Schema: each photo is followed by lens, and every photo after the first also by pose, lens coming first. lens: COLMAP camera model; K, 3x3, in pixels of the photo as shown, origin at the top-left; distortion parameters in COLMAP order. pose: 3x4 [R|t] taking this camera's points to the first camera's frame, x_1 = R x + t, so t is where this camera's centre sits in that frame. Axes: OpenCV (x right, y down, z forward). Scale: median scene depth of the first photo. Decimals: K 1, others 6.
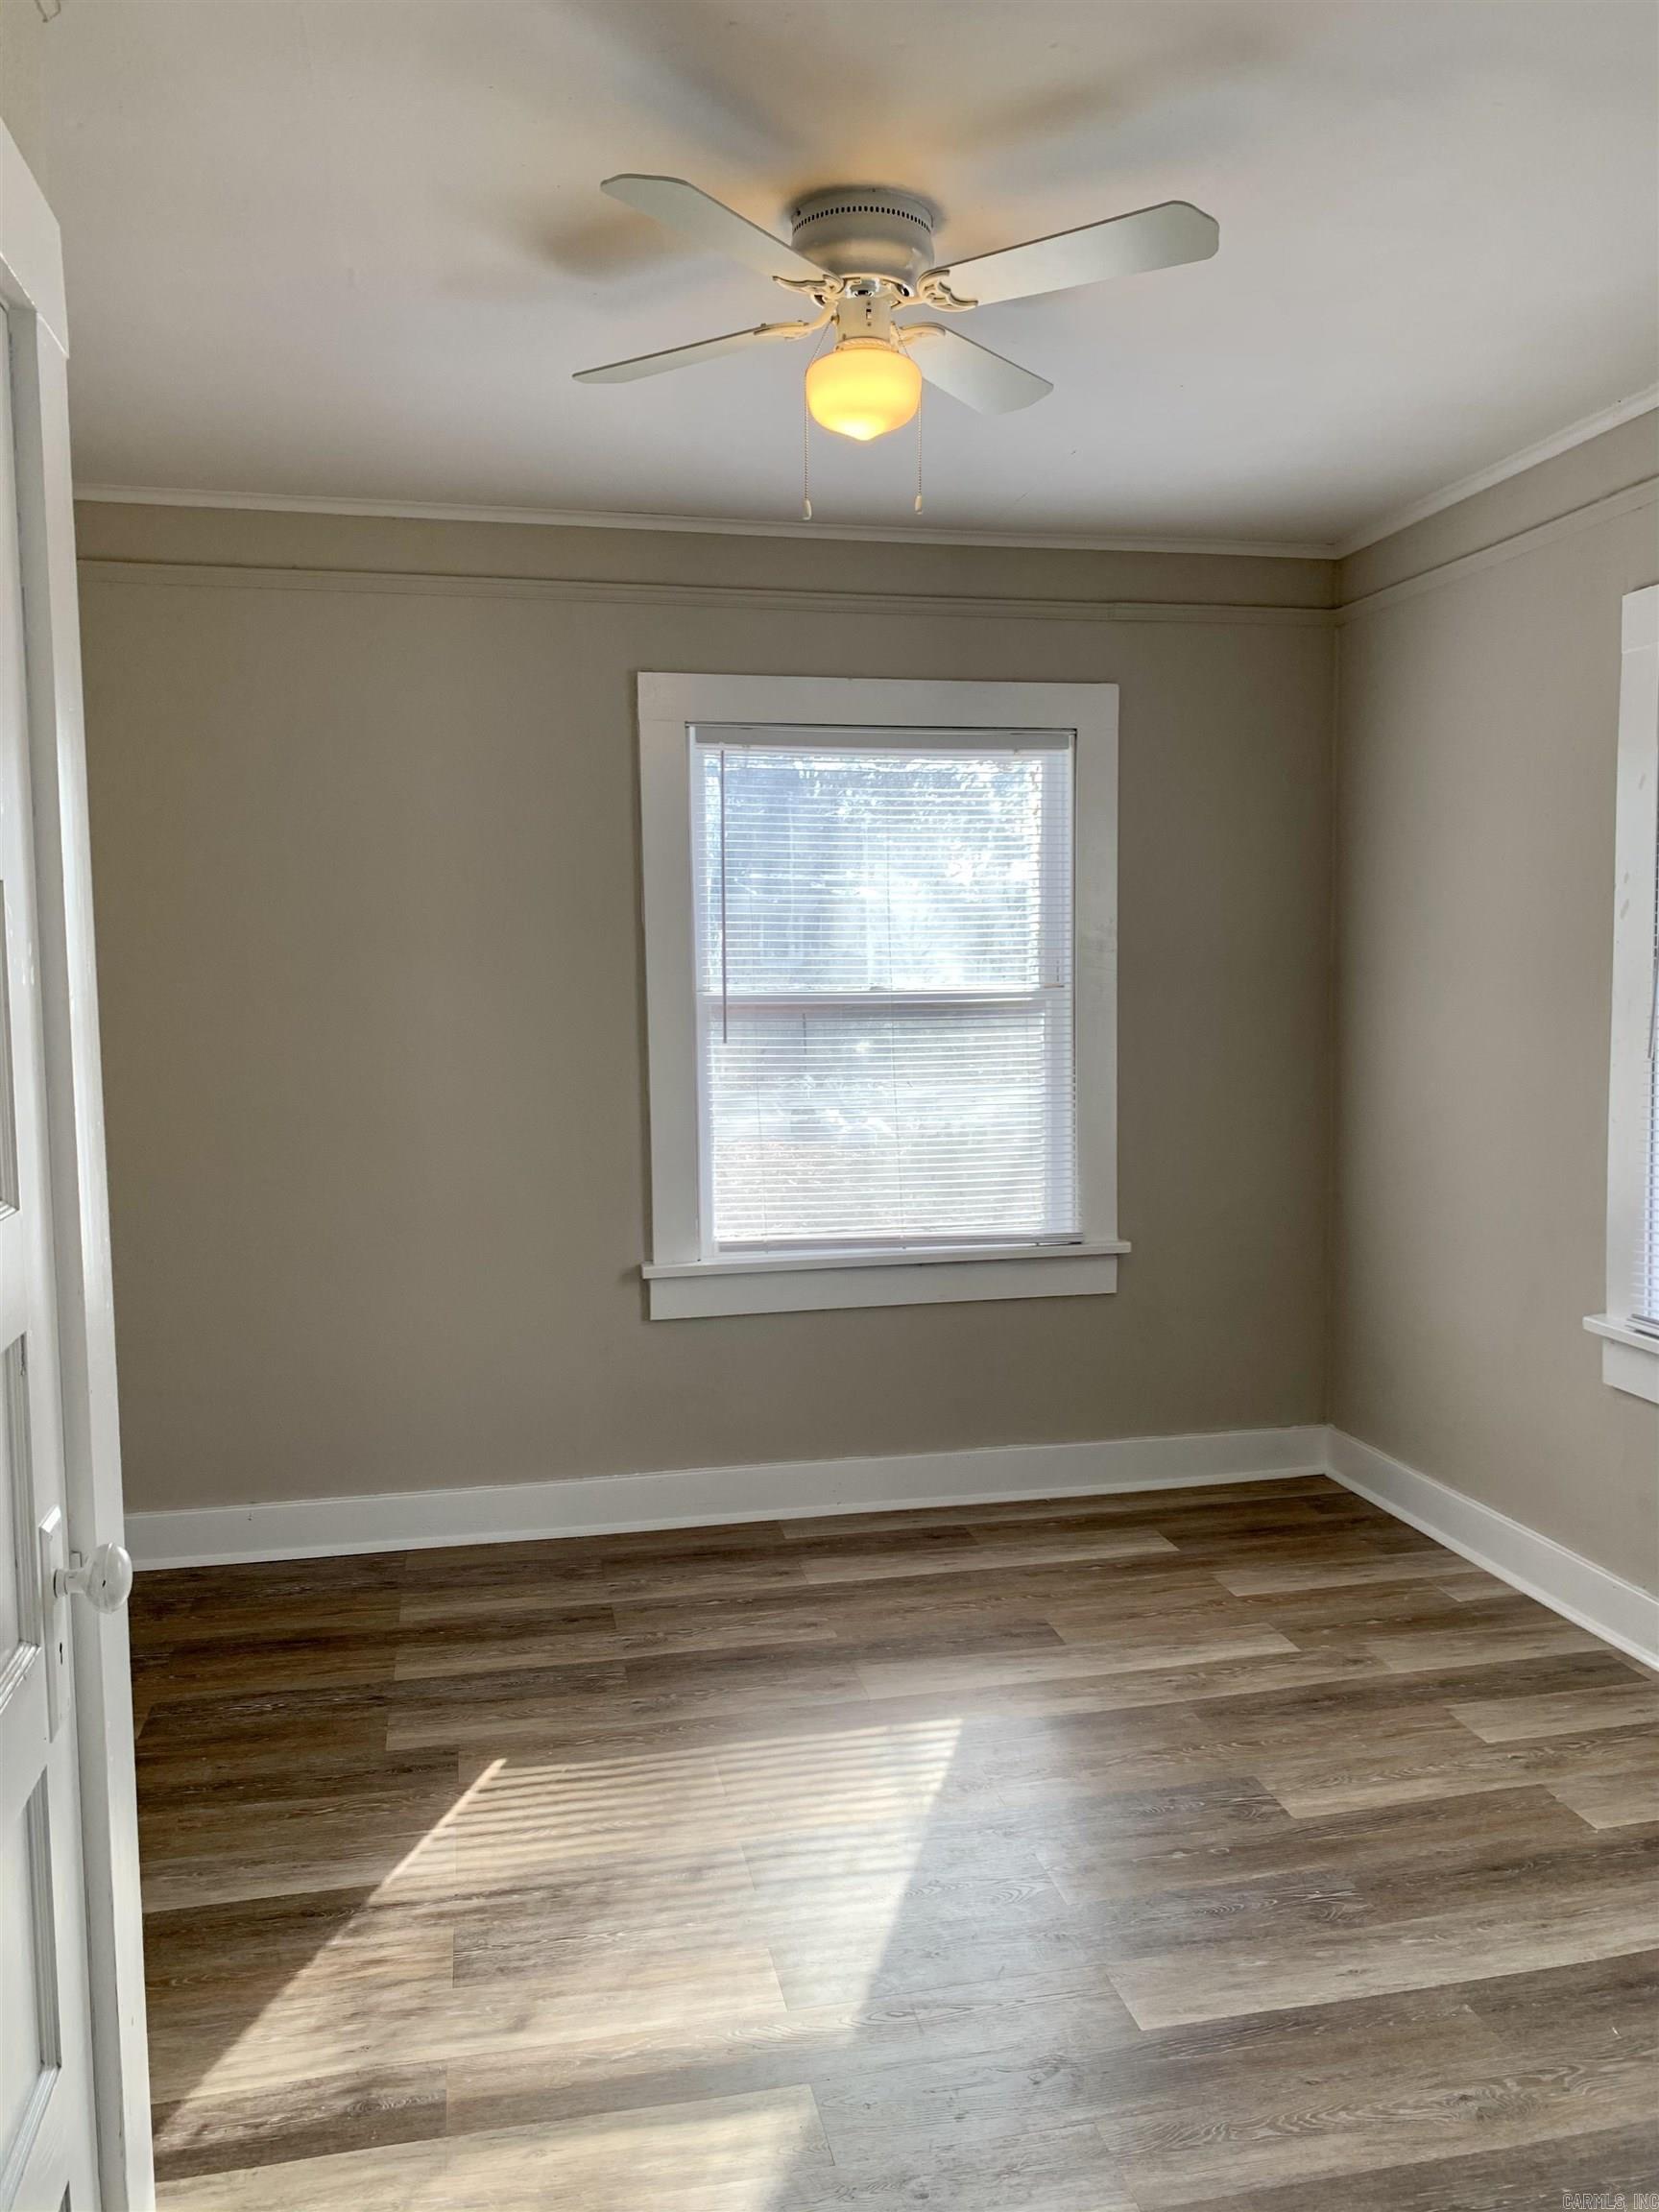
lens RADIAL K [[1685.8, 0, 827.9], [0, 1685.8, 1085.1], [0, 0, 1]] dist [0.005710, 0.008051]
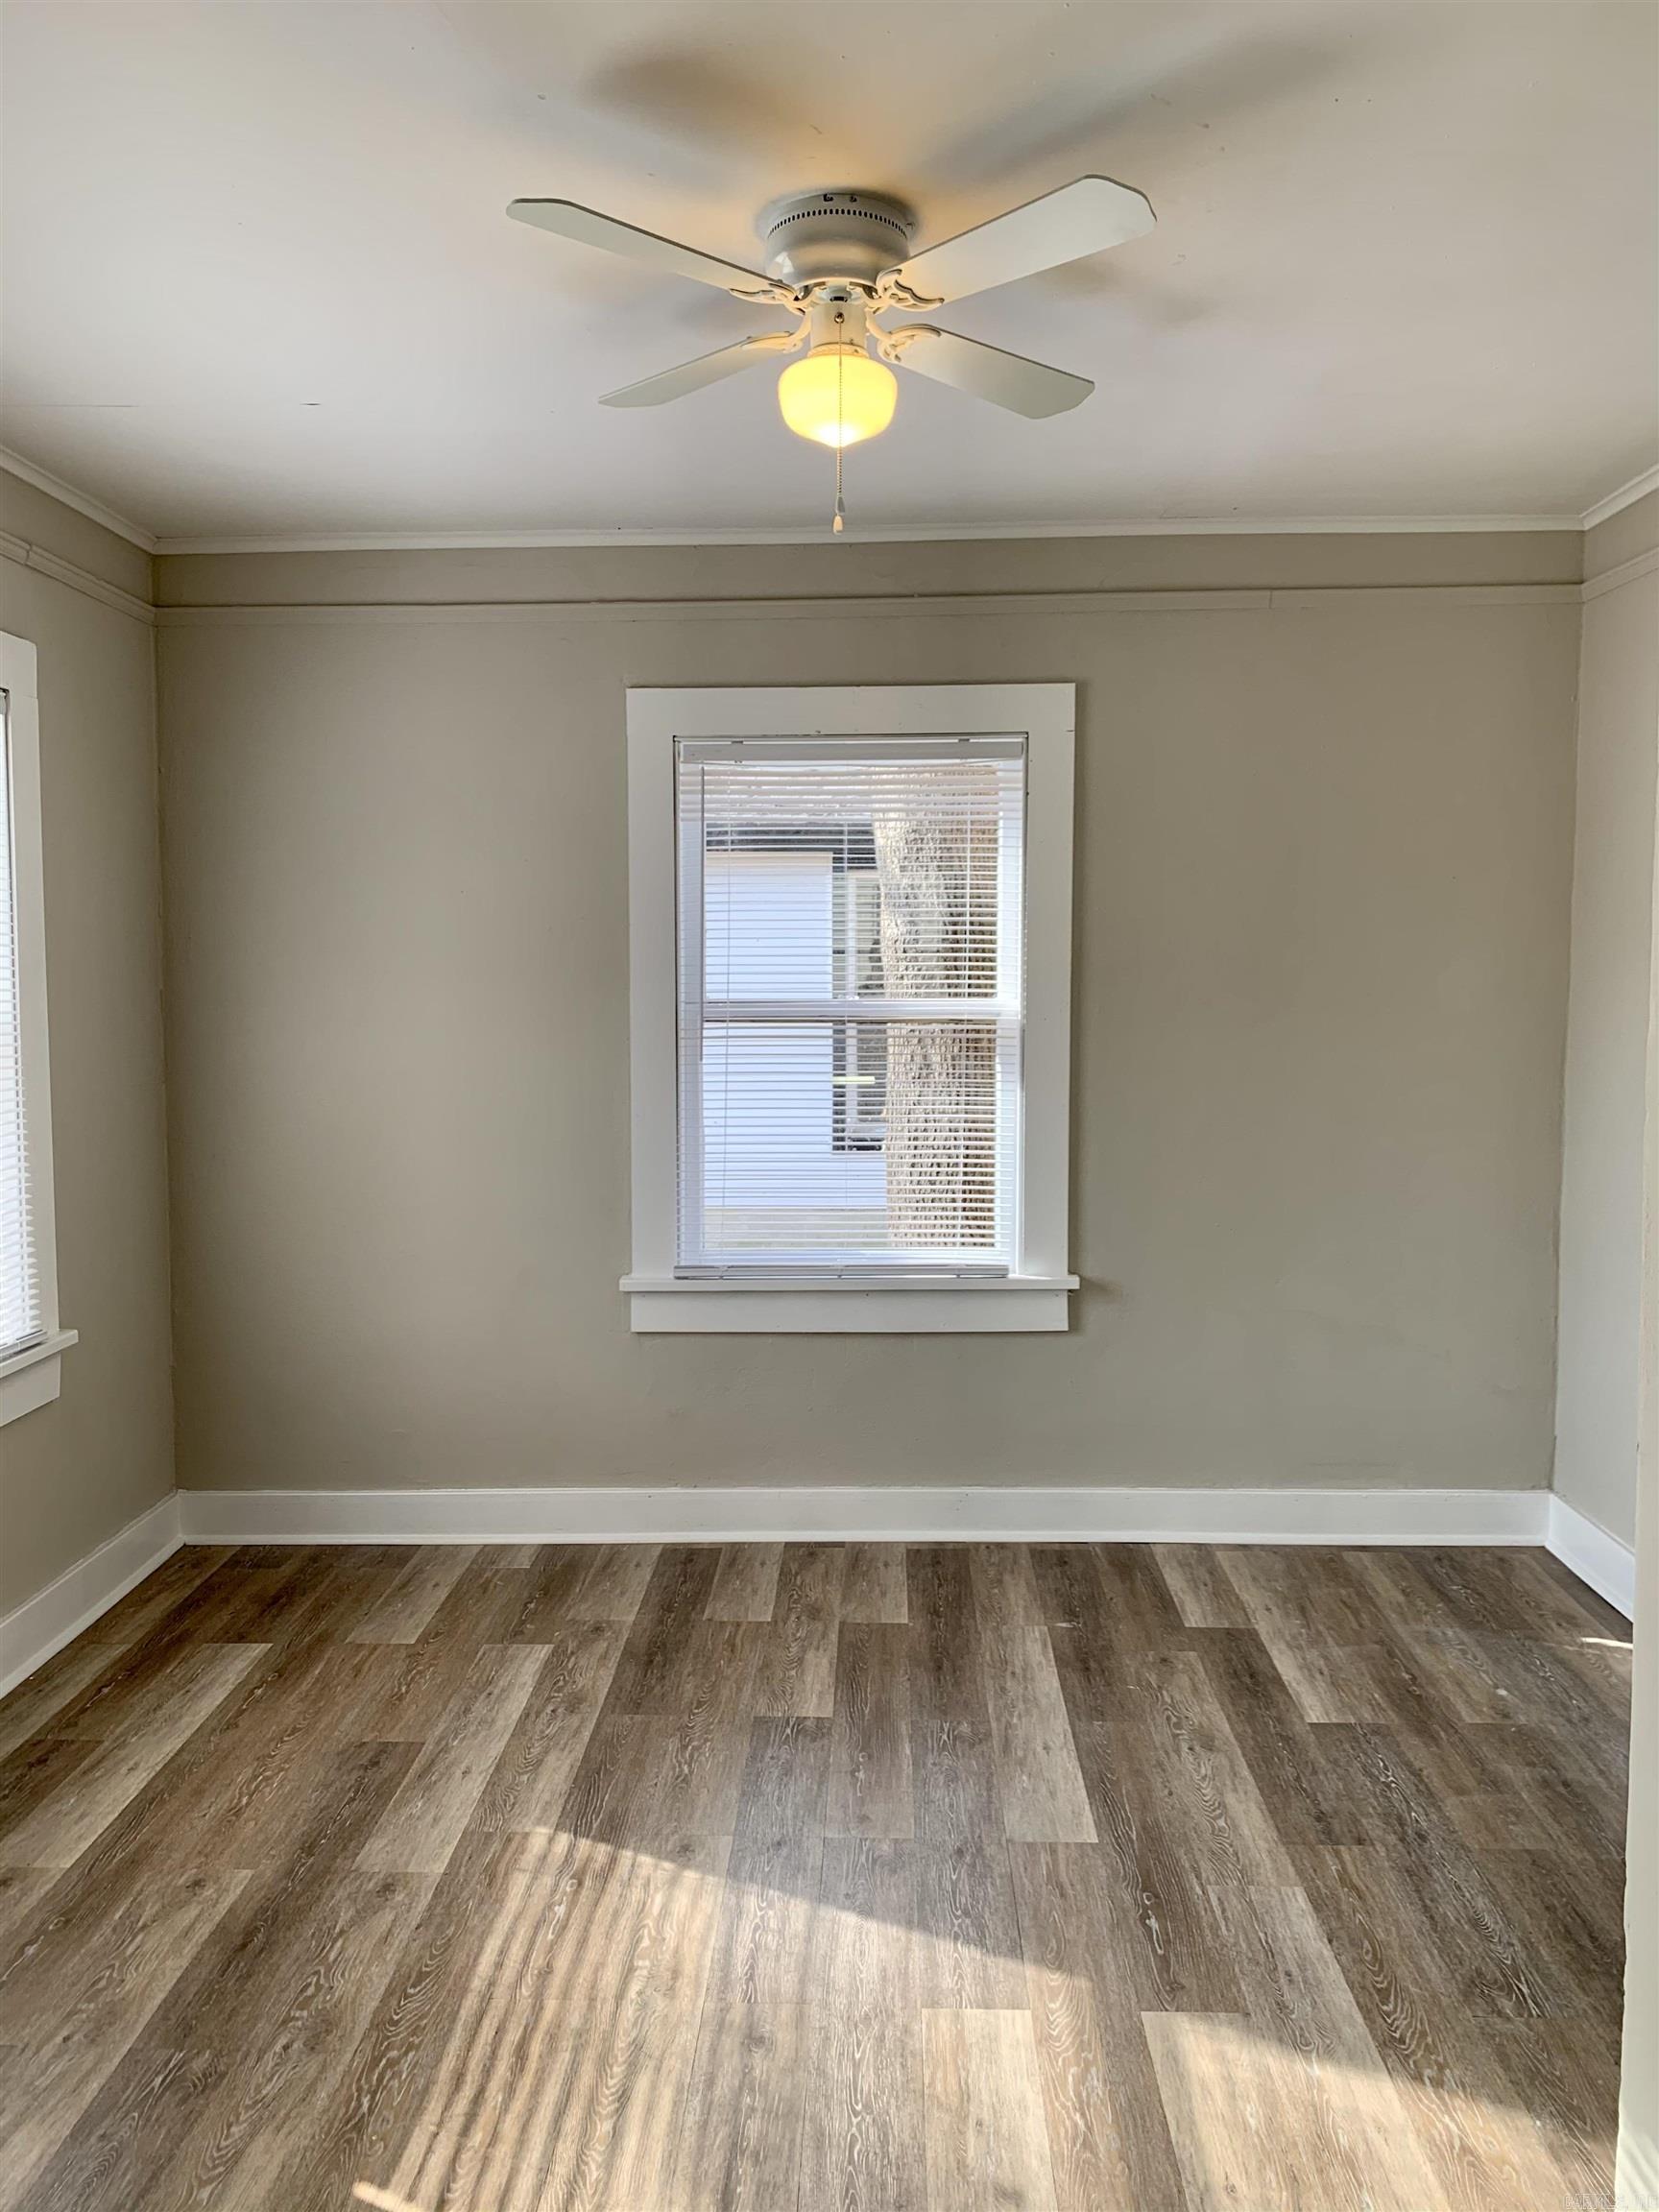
lens RADIAL K [[1685.8, 0, 843.1], [0, 1685.8, 1112.7], [0, 0, 1]] dist [0.005710, 0.008051]
pose [[0.251259, -0.077492, 0.964813, -0.664643], [0.080155, 0.995032, 0.059045, -0.041310], [-0.964595, 0.062499, 0.256222, 0.541568]]
